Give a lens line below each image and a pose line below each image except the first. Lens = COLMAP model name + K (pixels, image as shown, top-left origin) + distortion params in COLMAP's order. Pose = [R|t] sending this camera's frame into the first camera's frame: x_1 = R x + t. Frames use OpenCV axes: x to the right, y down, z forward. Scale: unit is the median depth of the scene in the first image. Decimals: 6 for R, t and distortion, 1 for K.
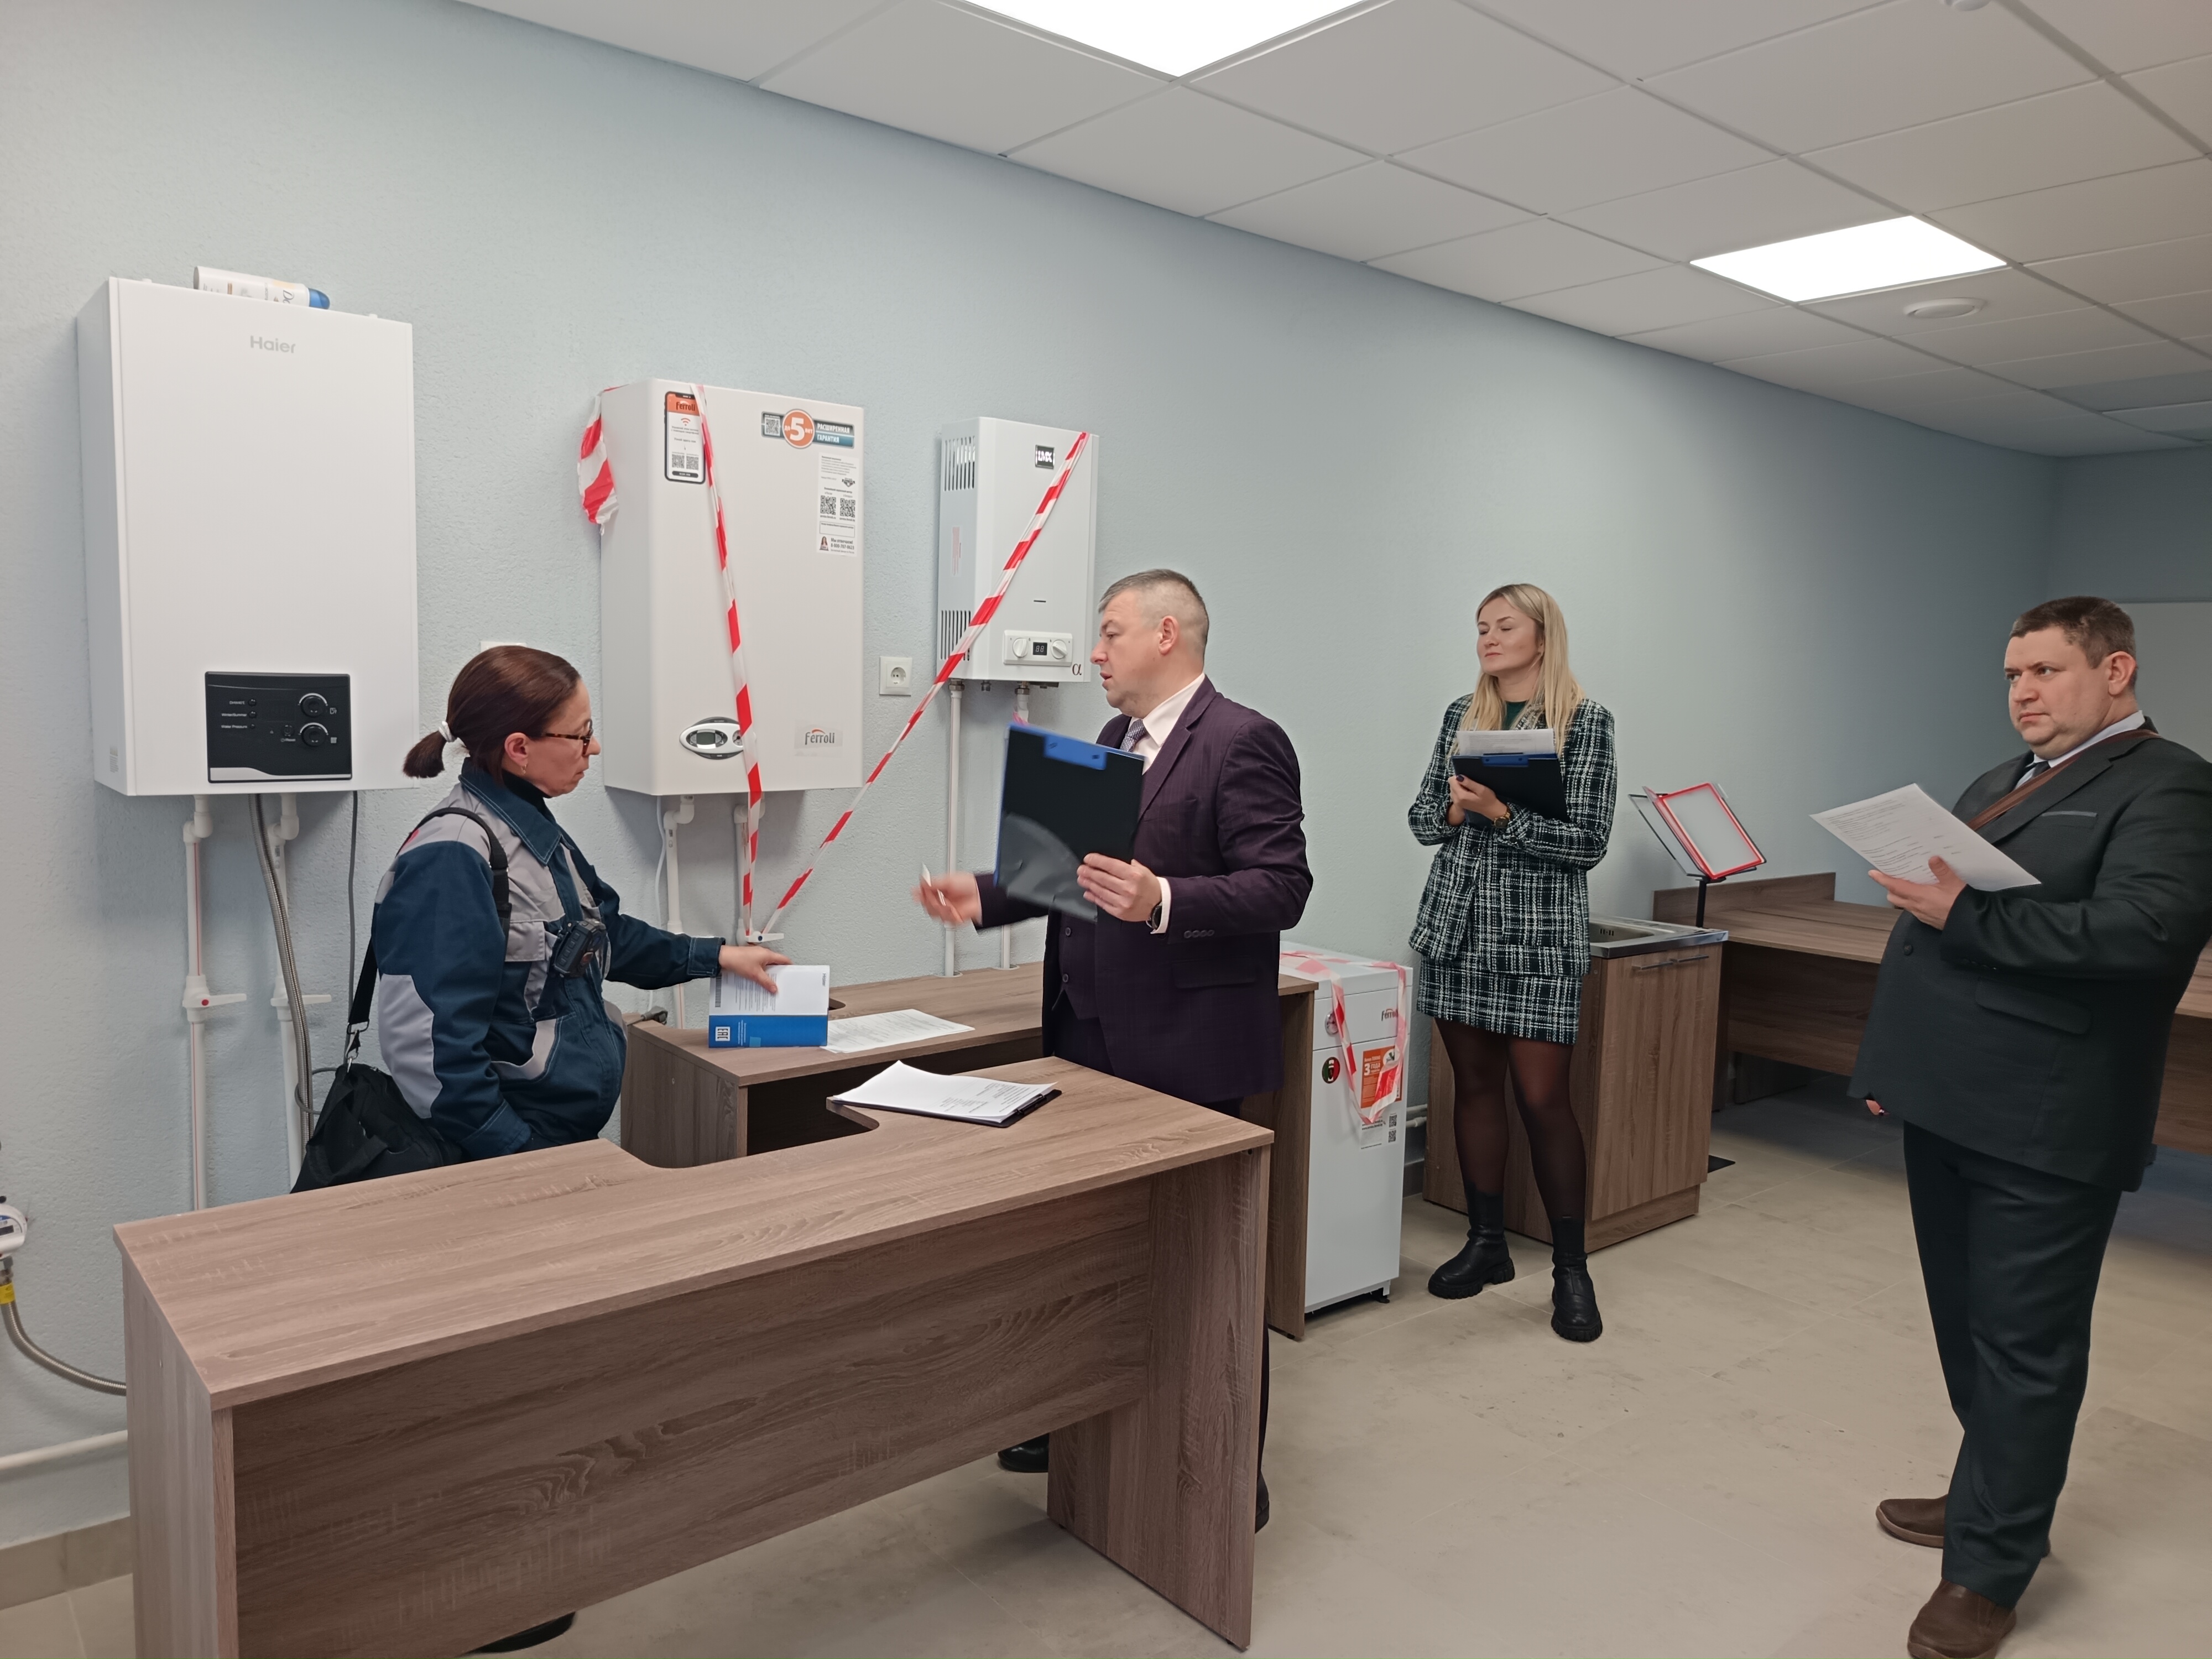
lens RADIAL K [[1554.4, 0, 1113.6], [0, 1554.4, 823.4], [0, 0, 1]] dist [0.030079, -0.026483]
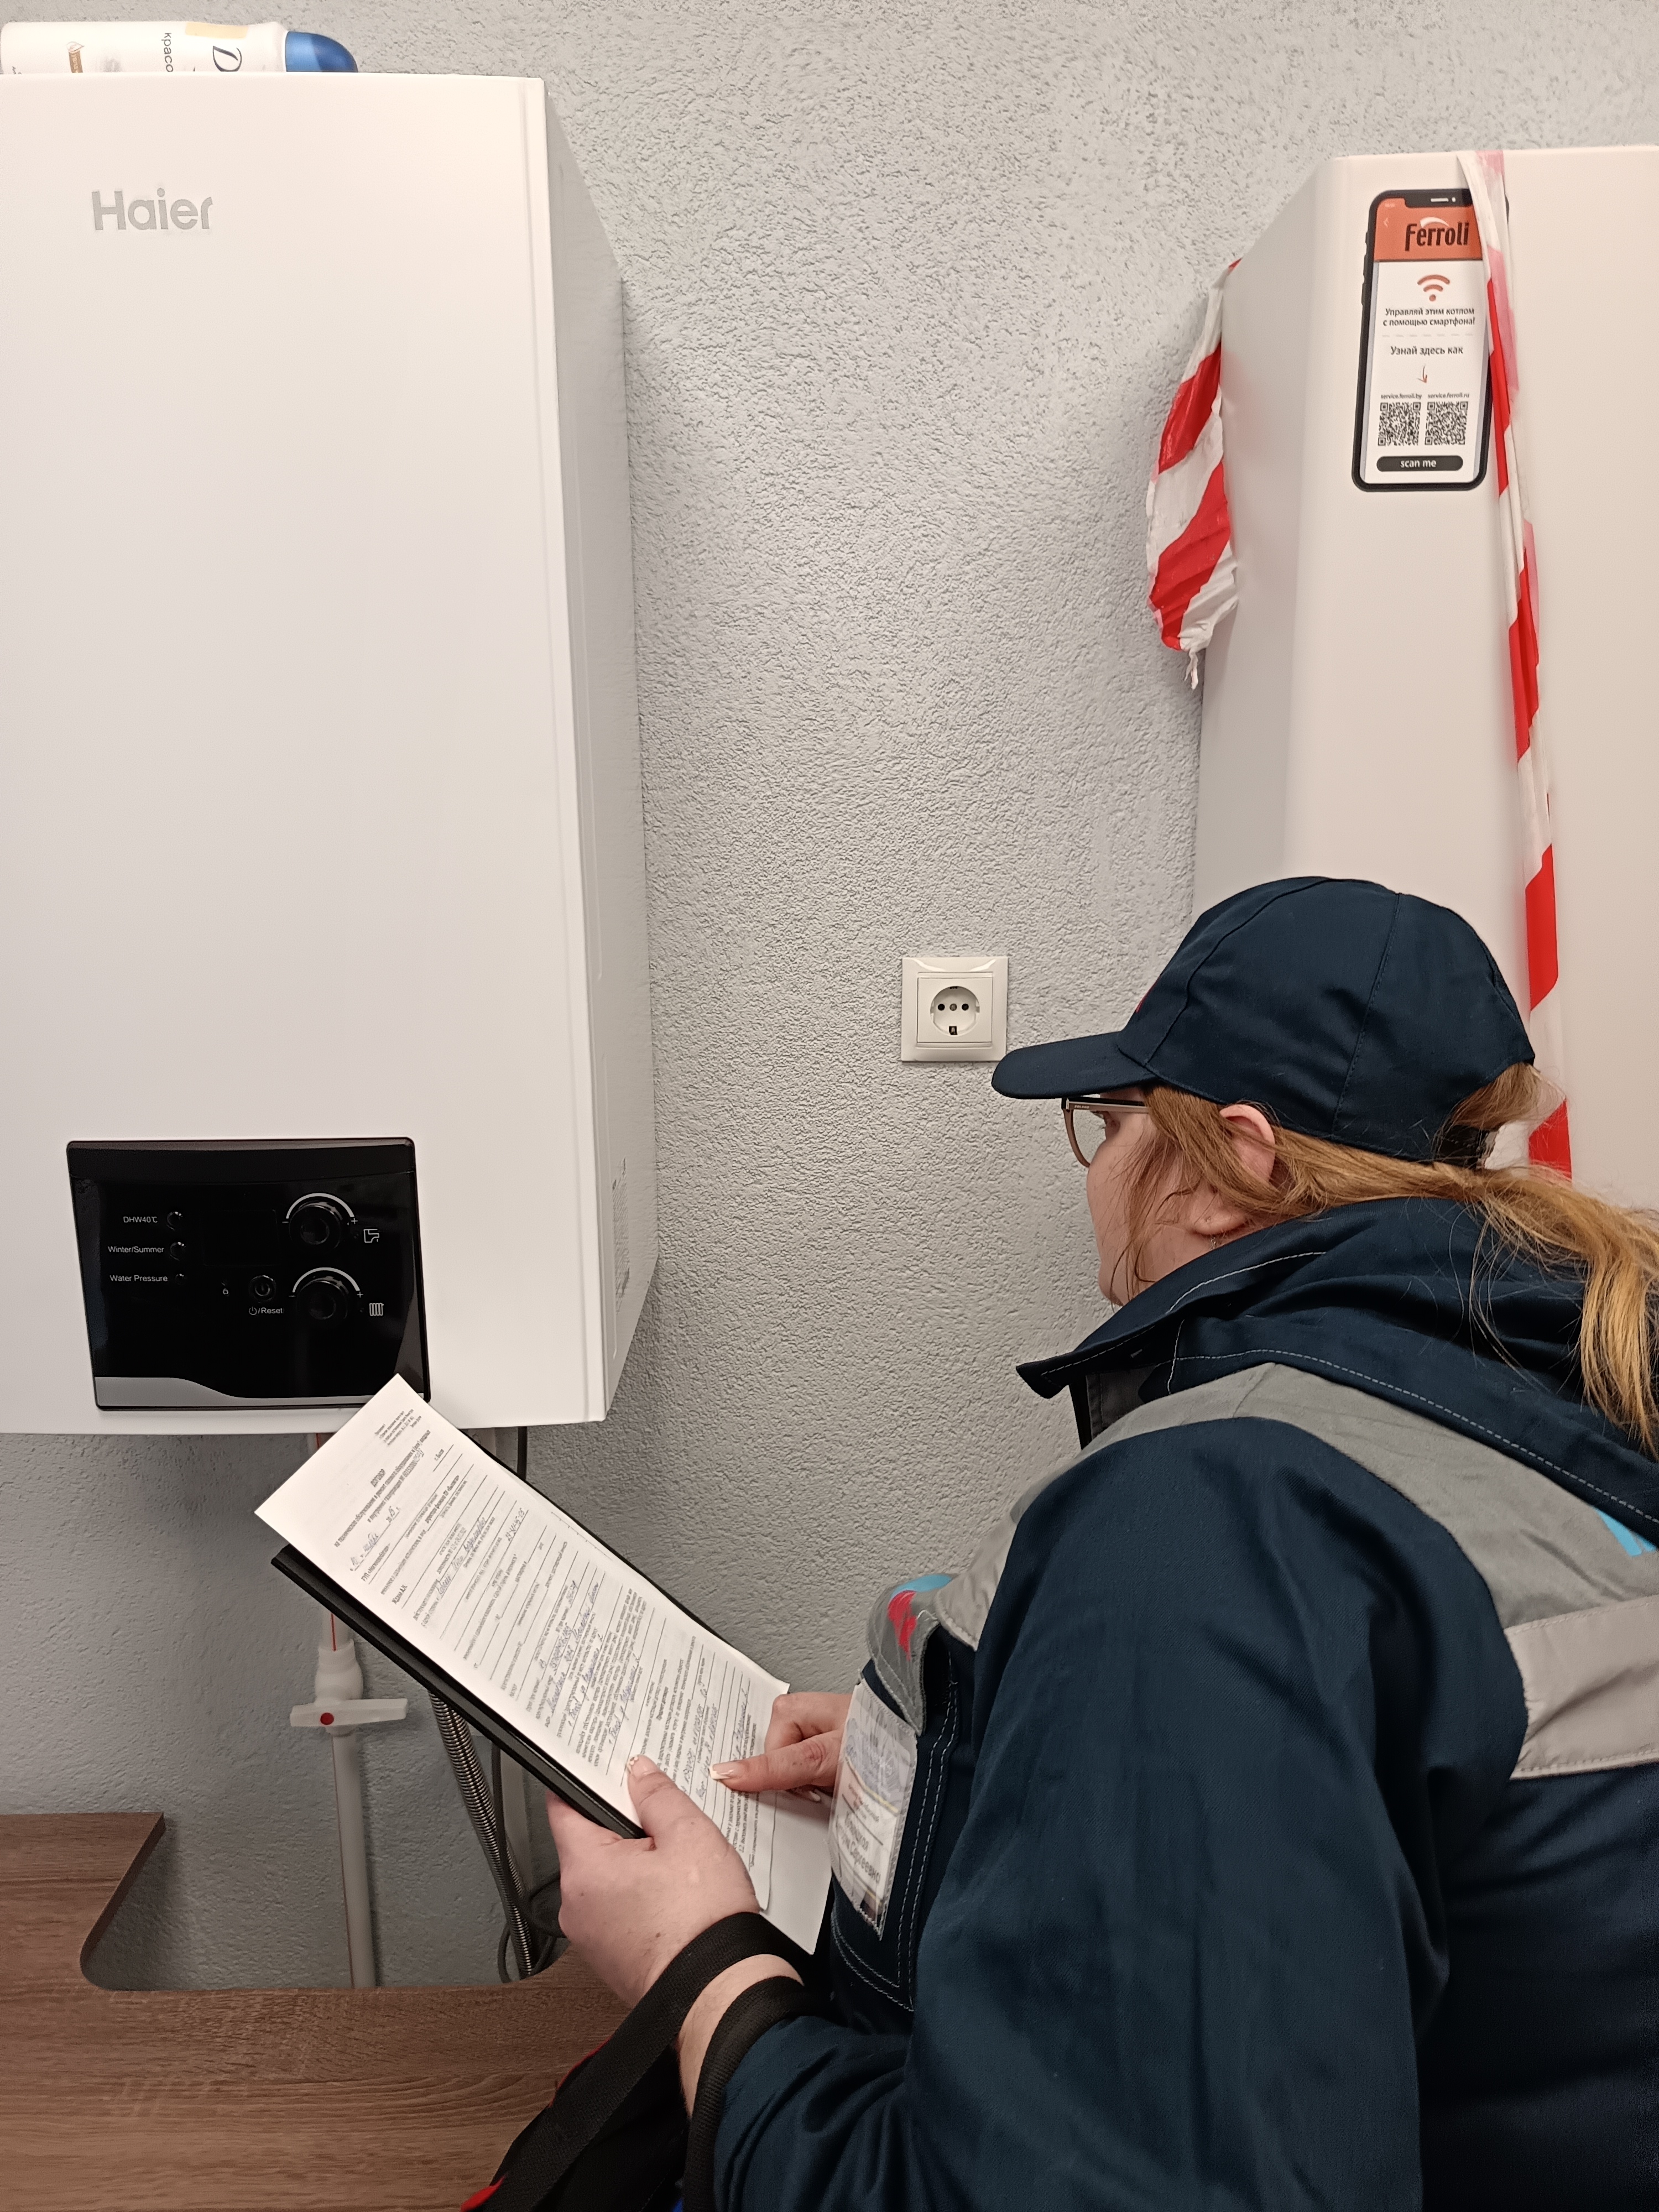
lens RADIAL K [[1554.4, 0, 843.6], [0, 1554.4, 1114.8], [0, 0, 1]] dist [0.030079, -0.026483]
pose [[0.775611, 0.102107, -0.622898, -0.152747], [-0.026583, 0.991238, 0.129386, -0.129663], [0.630651, -0.083795, 0.771529, 0.666834]]
